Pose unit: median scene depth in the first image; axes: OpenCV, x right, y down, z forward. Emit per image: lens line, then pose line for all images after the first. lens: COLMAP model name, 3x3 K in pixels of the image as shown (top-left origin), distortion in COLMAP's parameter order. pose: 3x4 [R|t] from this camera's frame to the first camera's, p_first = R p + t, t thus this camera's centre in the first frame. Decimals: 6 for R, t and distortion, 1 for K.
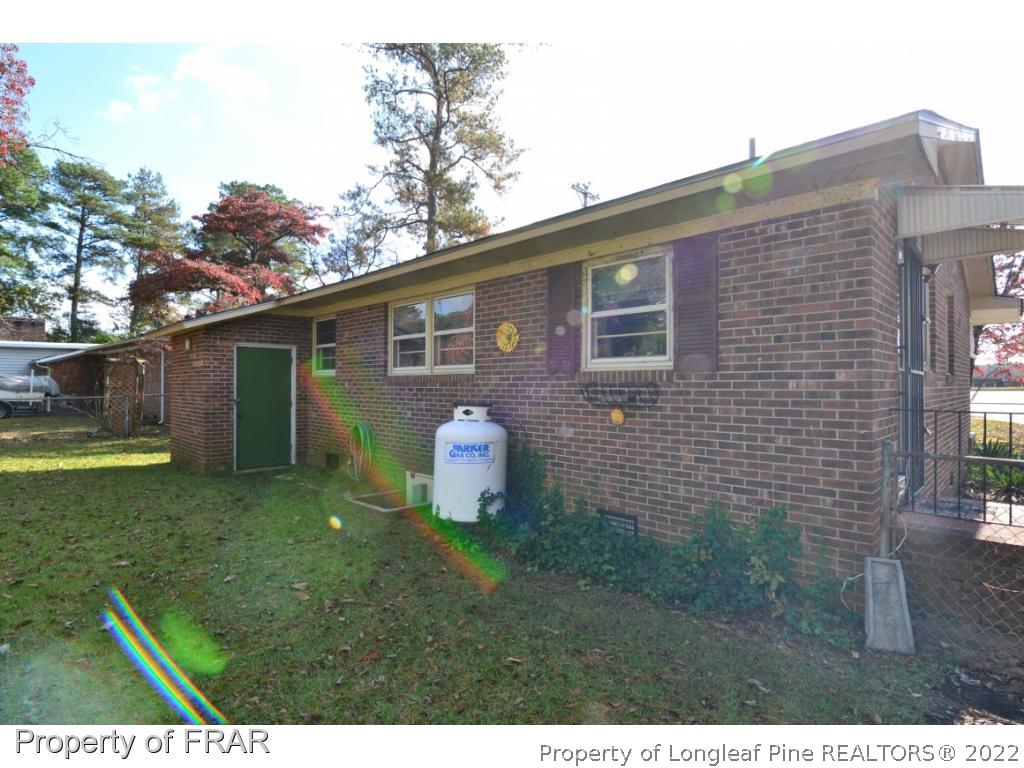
lens RADIAL K [[550.9, 0, 512.0], [0, 550.9, 384.0], [0, 0, 1]] dist [-0.000248, 0.000003]
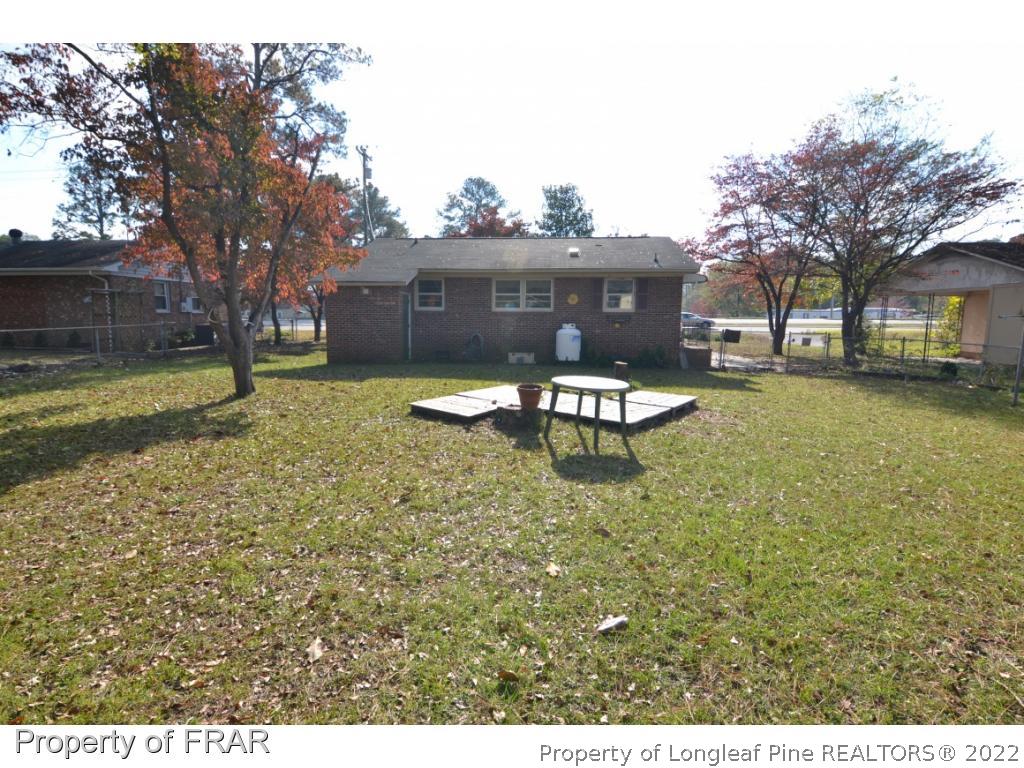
lens RADIAL K [[550.9, 0, 512.0], [0, 550.9, 384.0], [0, 0, 1]] dist [-0.000248, 0.000003]
pose [[0.661599, -0.068921, 0.746683, -1.830199], [-0.004573, 0.995378, 0.095927, 0.060876], [-0.749844, -0.066879, 0.658226, -0.517604]]
